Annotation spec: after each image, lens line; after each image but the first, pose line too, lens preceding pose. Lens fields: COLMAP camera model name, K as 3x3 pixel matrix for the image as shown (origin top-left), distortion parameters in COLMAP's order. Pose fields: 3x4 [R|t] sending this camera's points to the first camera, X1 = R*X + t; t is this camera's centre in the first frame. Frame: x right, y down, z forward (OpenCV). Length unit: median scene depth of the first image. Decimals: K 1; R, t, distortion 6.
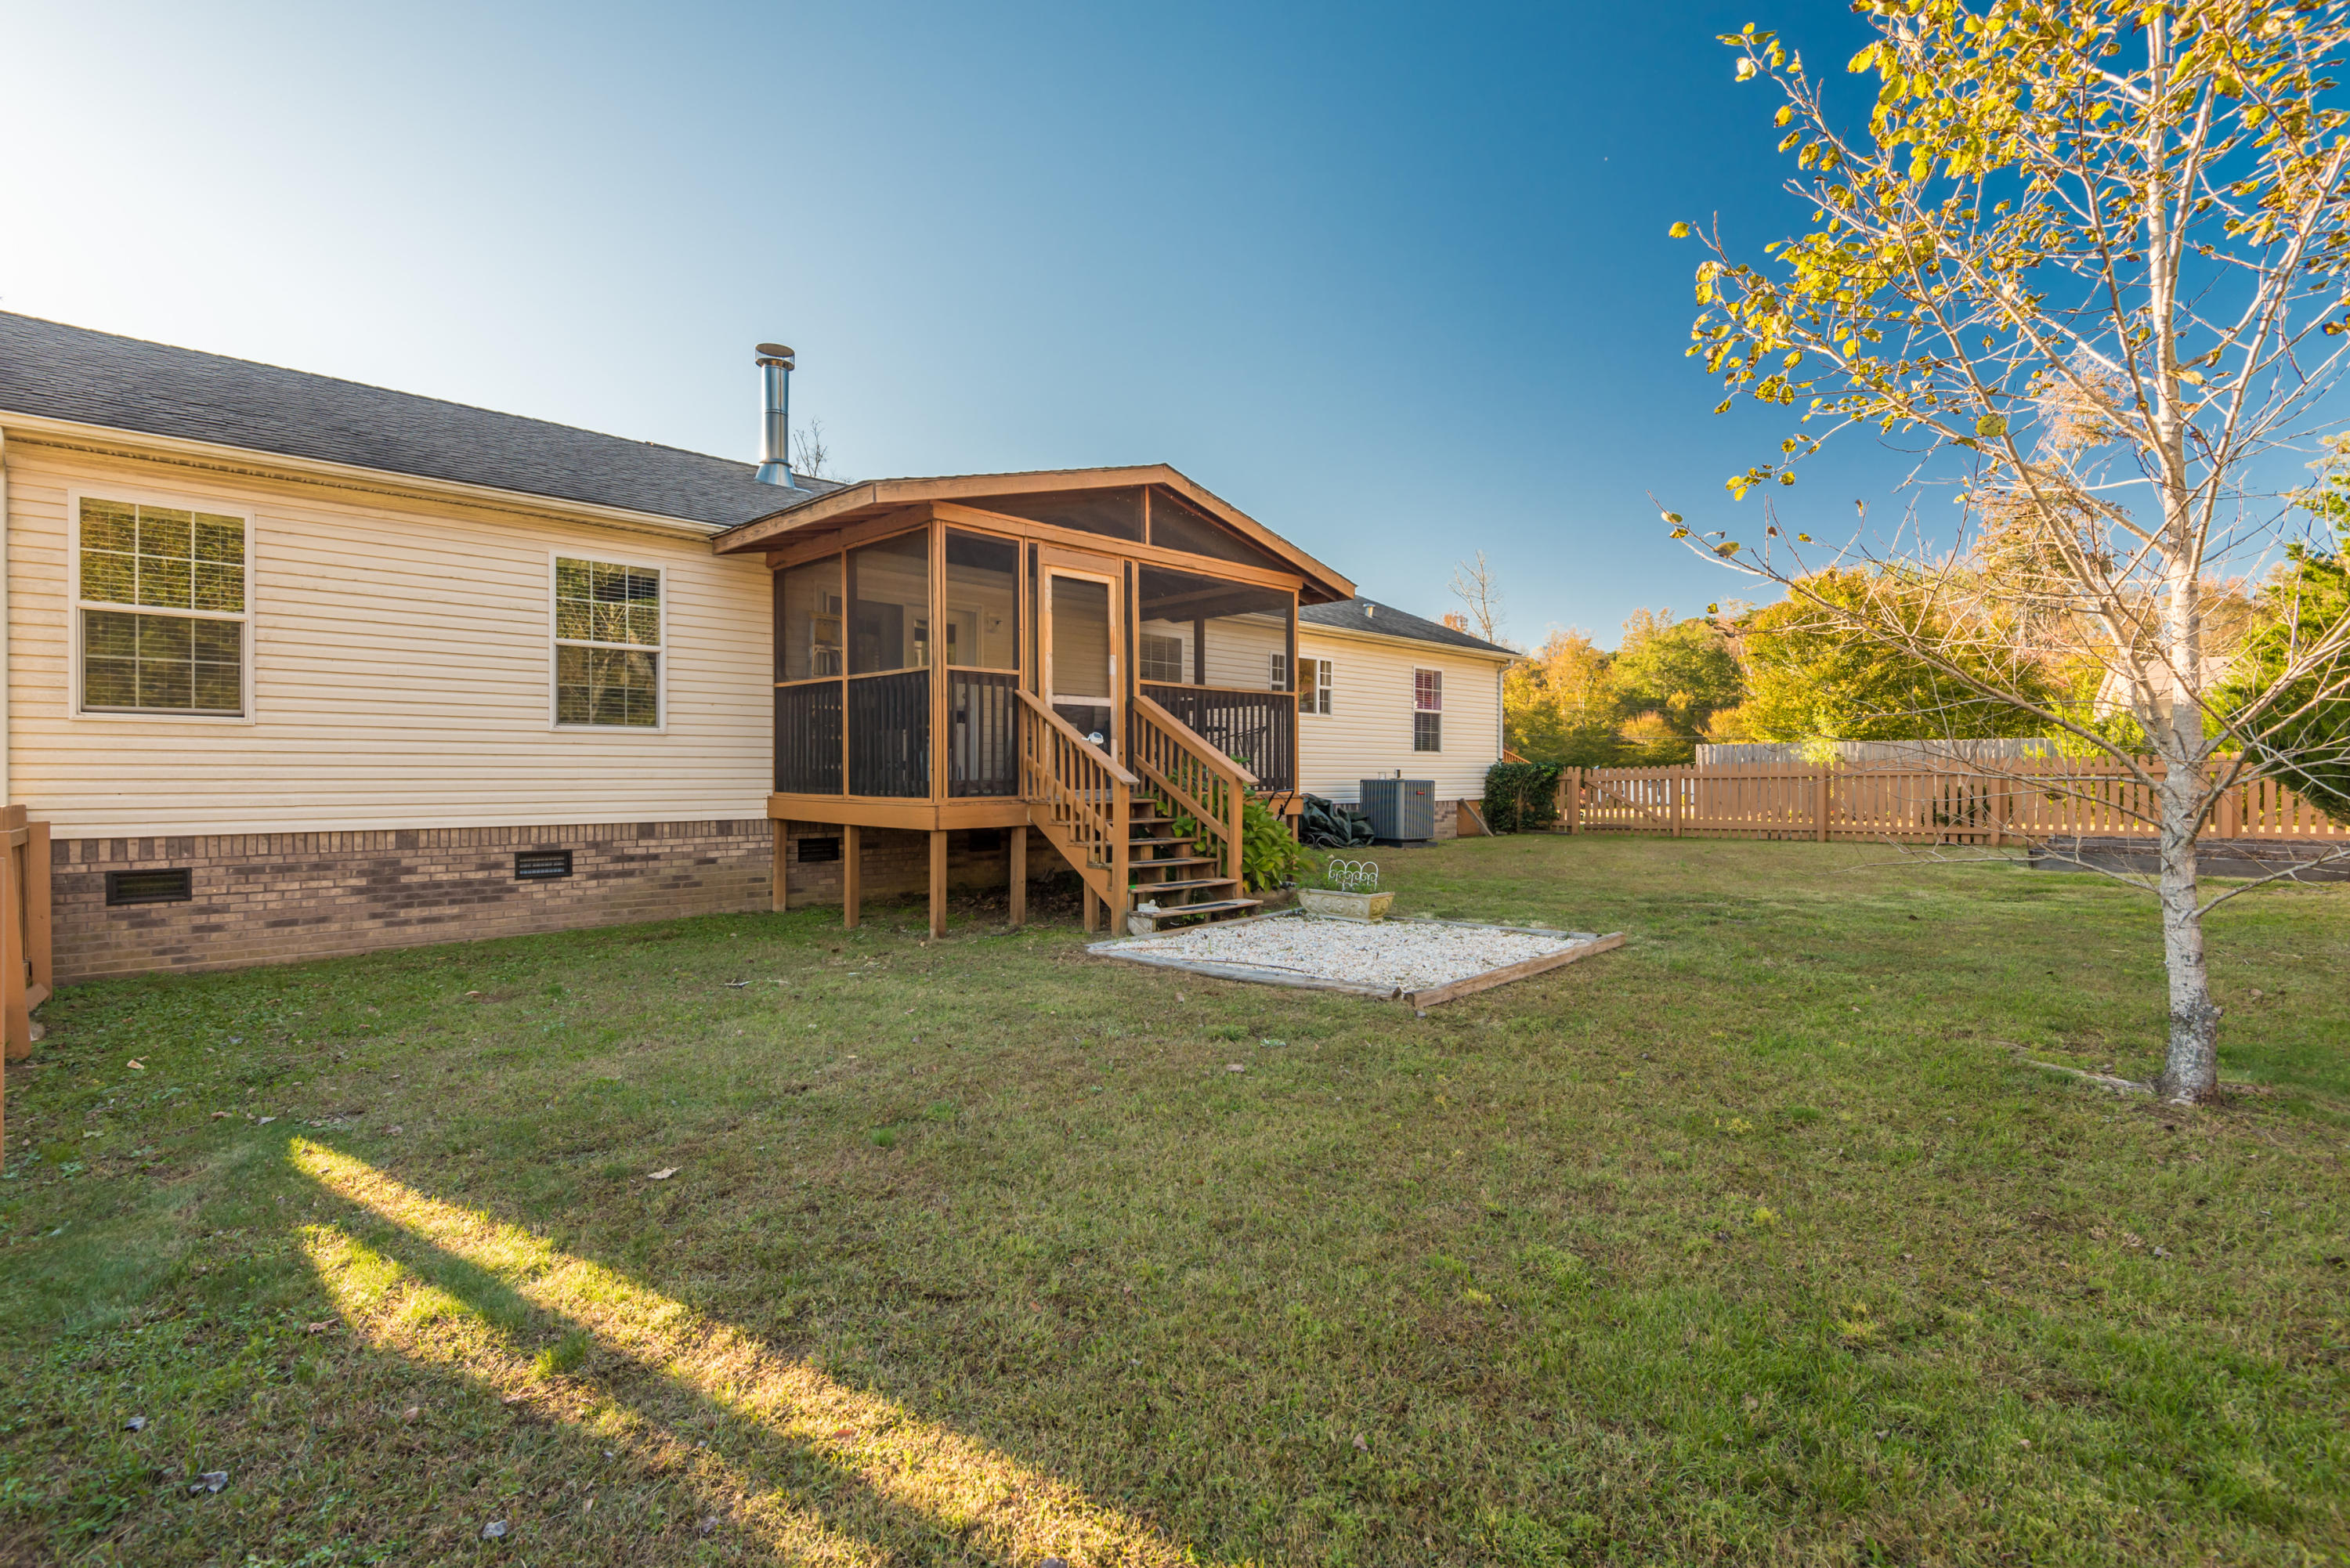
lens RADIAL K [[1064.2, 0, 1186.8], [0, 1064.2, 789.2], [0, 0, 1]] dist [0.022152, -0.007488]
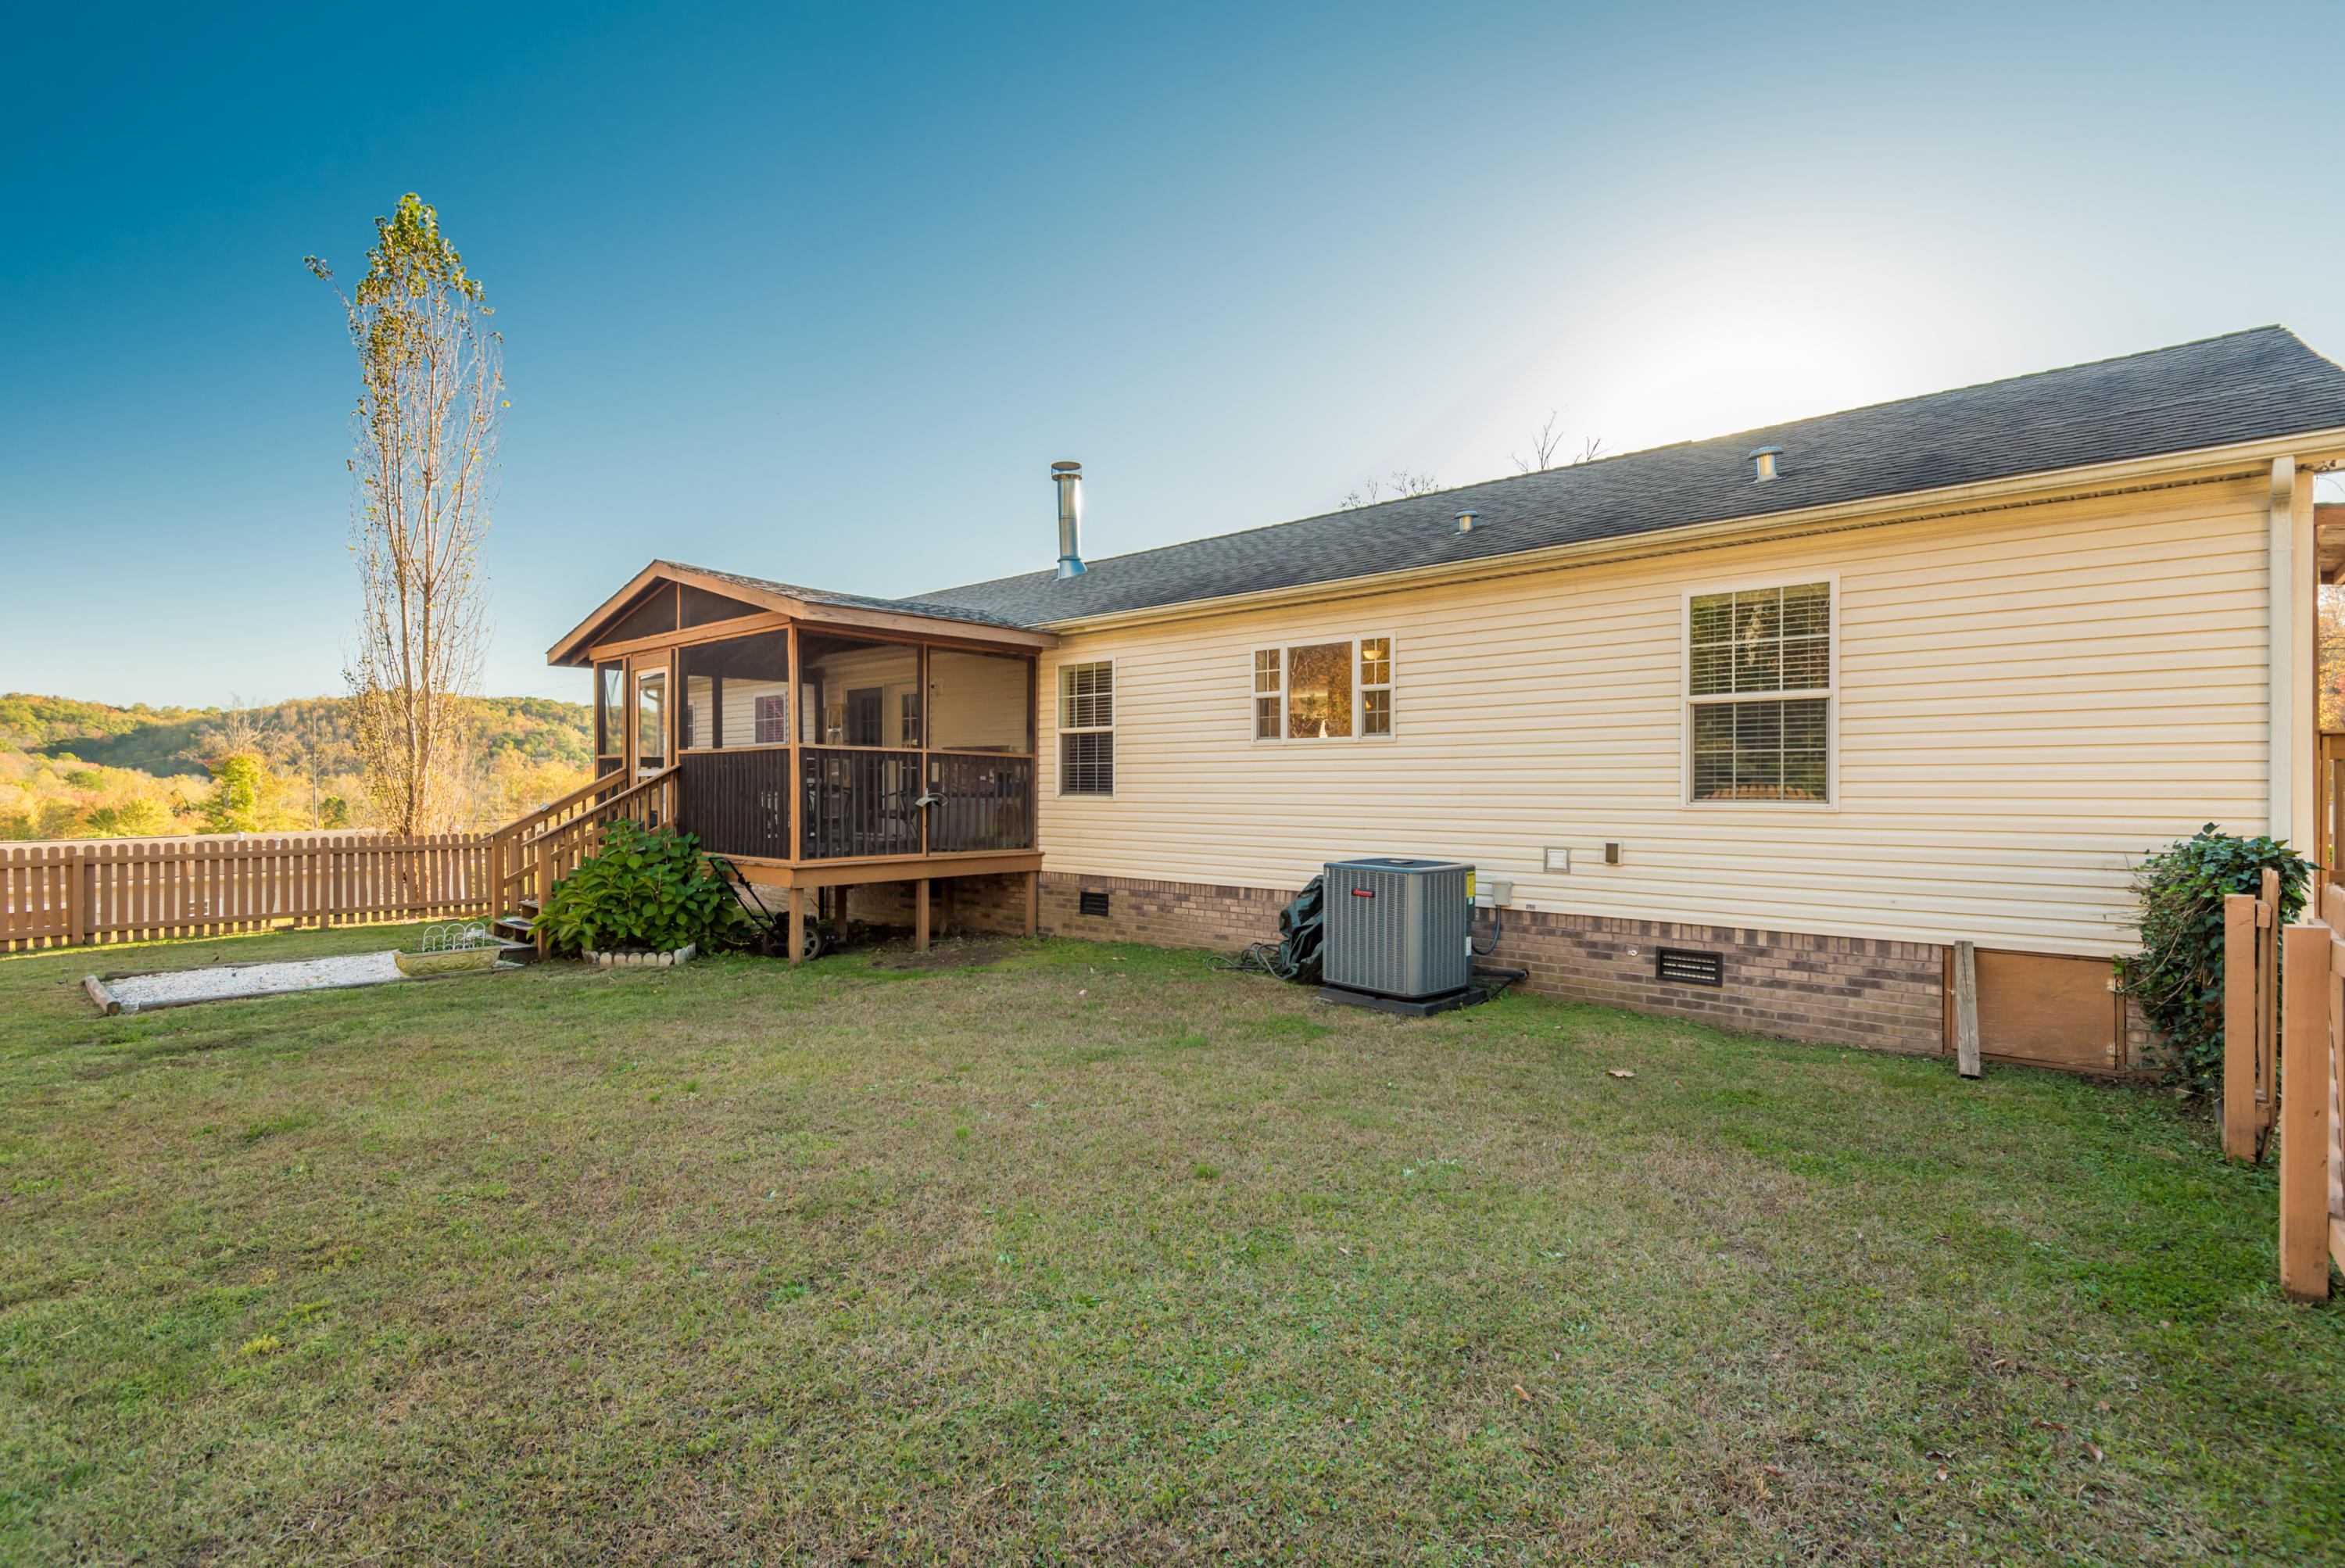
lens RADIAL K [[1091.2, 0, 1172.2], [0, 1091.2, 788.2], [0, 0, 1]] dist [0.024060, 0.000201]
pose [[0.069040, -0.005338, -0.997600, 1.295847], [-0.019742, 0.999783, -0.006716, -0.070708], [0.997419, 0.020158, 0.068920, 1.612939]]
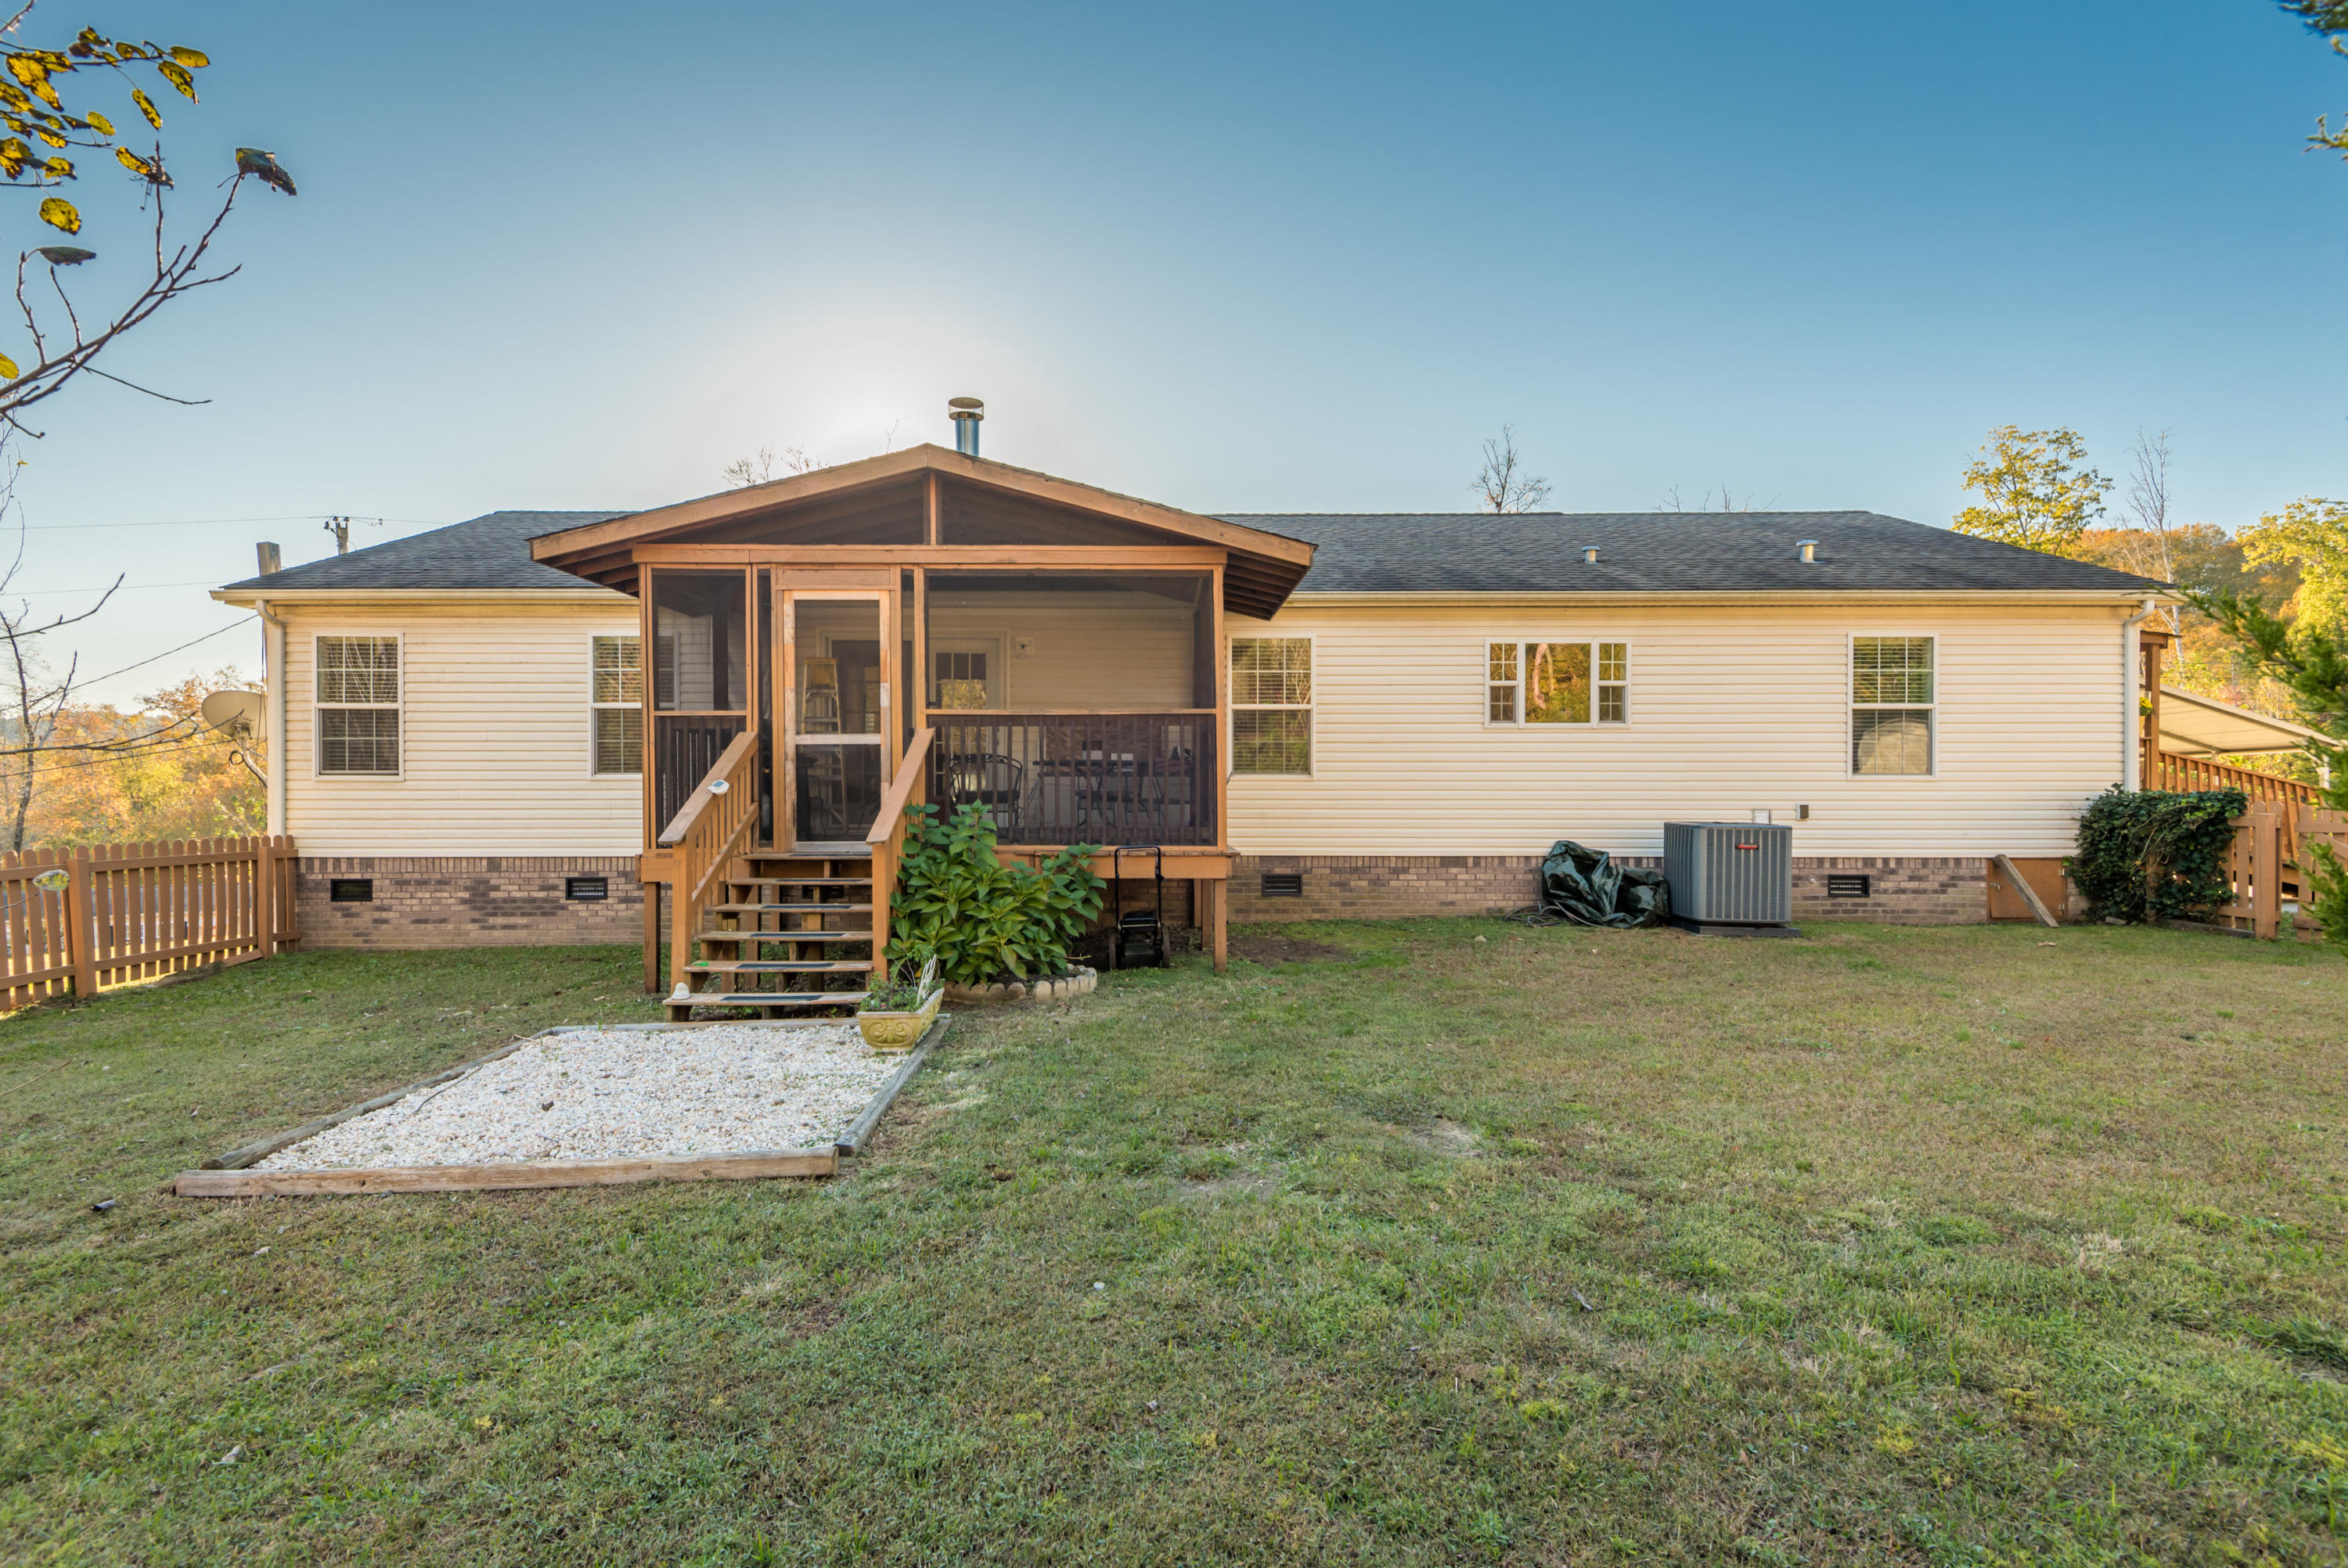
lens RADIAL K [[1070.8, 0, 1158.5], [0, 1070.8, 780.6], [0, 0, 1]] dist [0.016122, 0.000138]
pose [[0.717837, -0.005729, -0.696187, 0.747322], [-0.008189, 0.999827, -0.016672, -0.038979], [0.696163, 0.017669, 0.717667, 0.590966]]
